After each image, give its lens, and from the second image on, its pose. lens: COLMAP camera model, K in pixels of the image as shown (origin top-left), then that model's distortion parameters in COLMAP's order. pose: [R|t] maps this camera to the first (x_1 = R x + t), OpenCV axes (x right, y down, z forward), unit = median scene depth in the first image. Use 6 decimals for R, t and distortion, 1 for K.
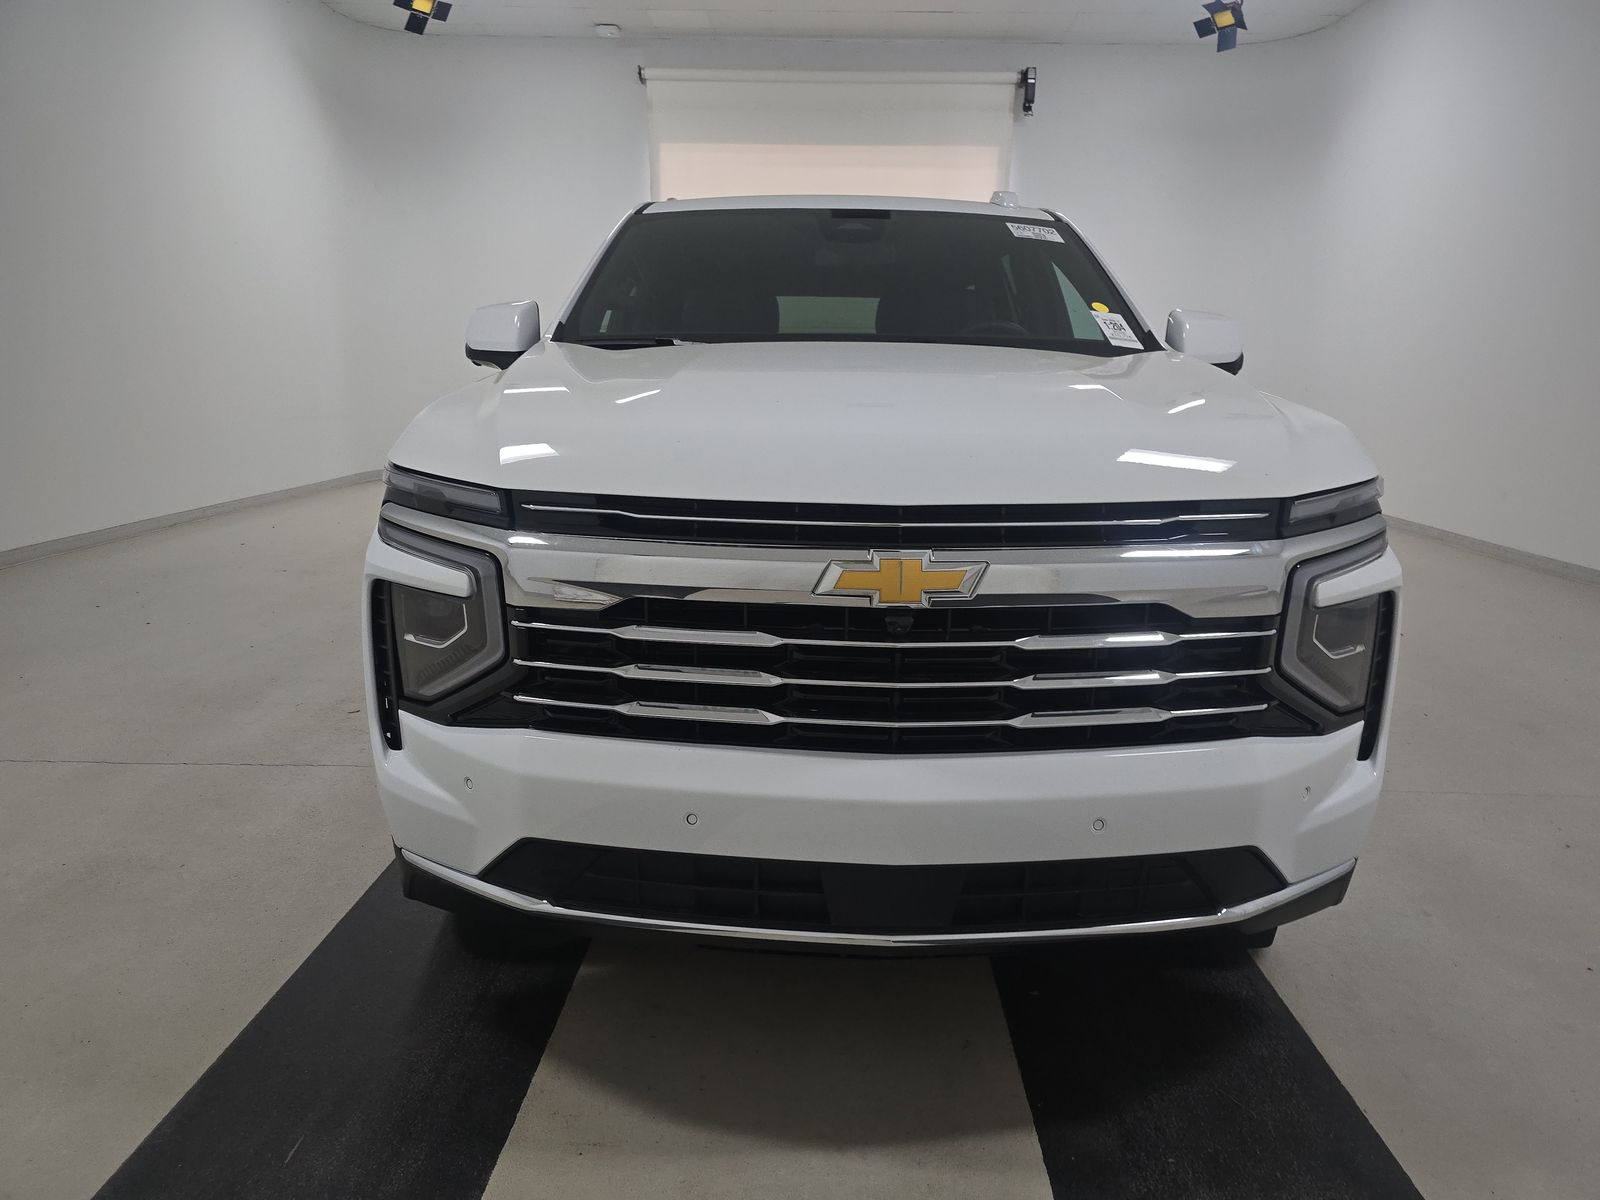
lens RADIAL K [[1141.6, 0, 825.9], [0, 1141.6, 597.5], [0, 0, 1]] dist [0.035632, -0.000160]
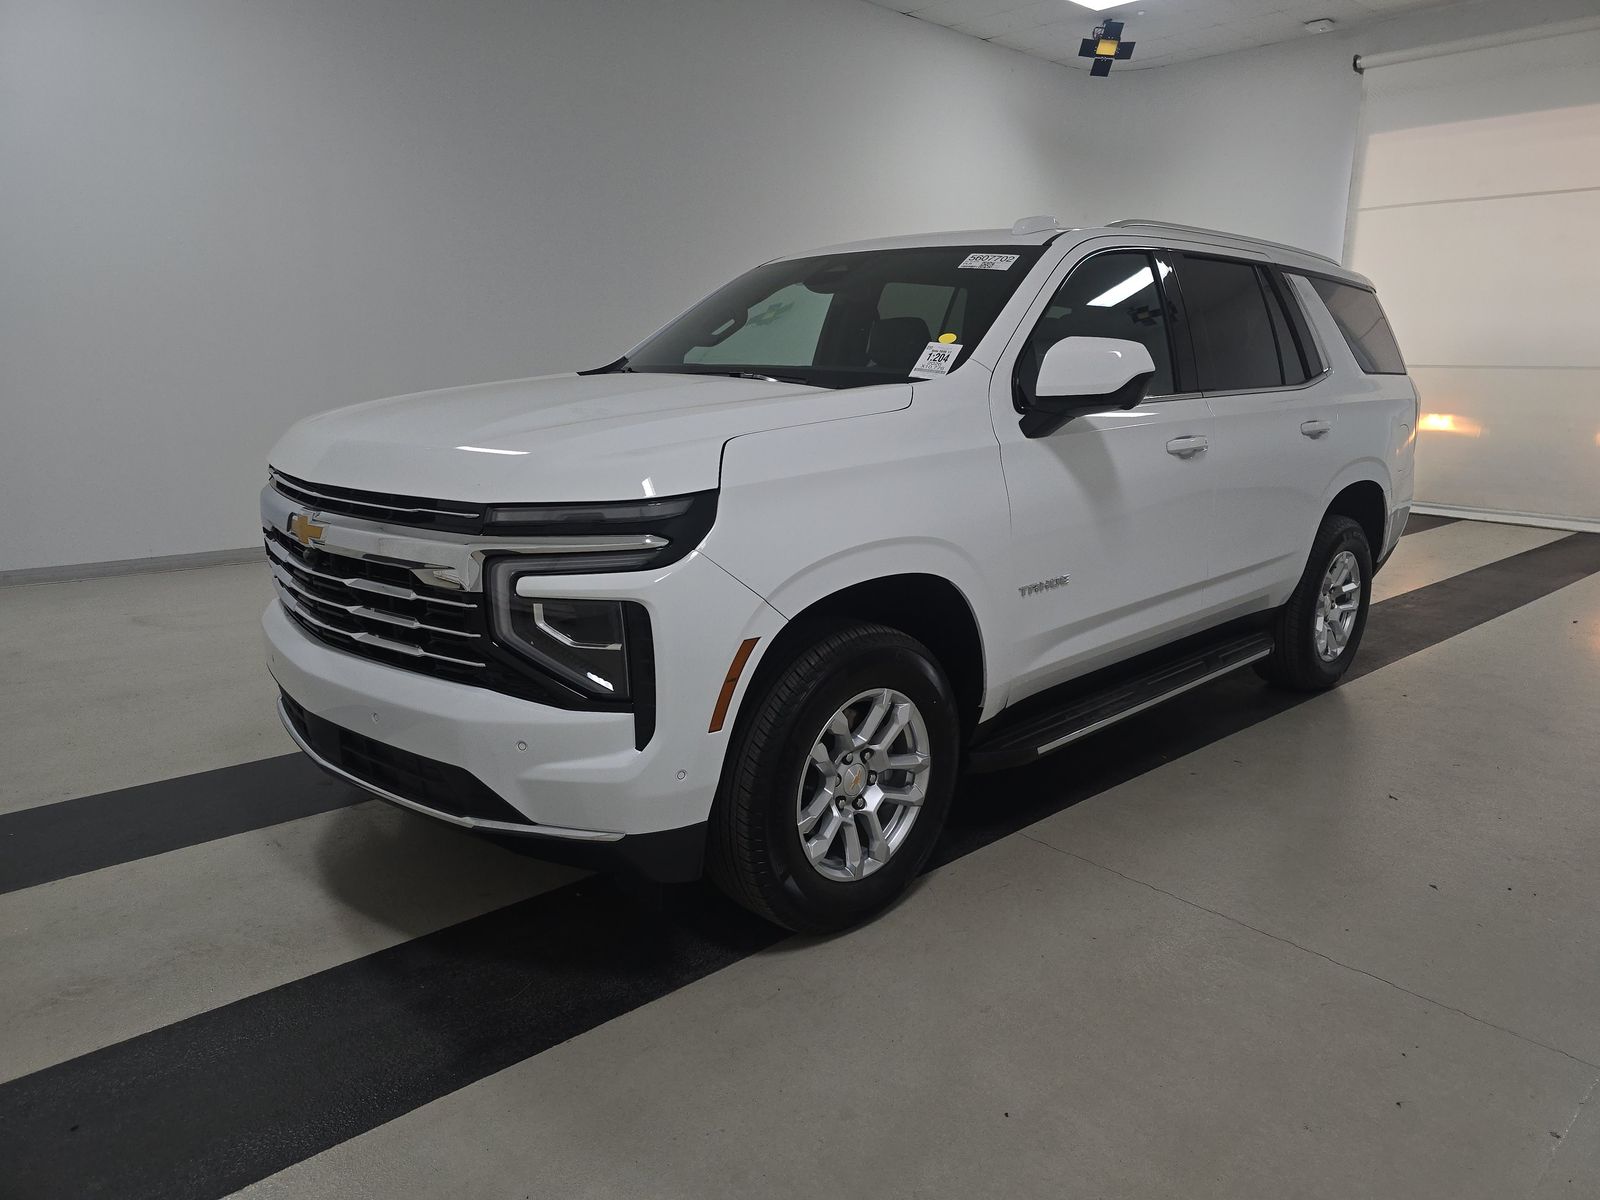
lens RADIAL K [[1141.6, 0, 825.9], [0, 1141.6, 597.5], [0, 0, 1]] dist [0.035632, -0.000160]
pose [[0.775159, 0.096886, -0.624292, 0.163439], [-0.103763, 0.994276, 0.025466, -0.006758], [0.623186, 0.045038, 0.780776, 0.026098]]
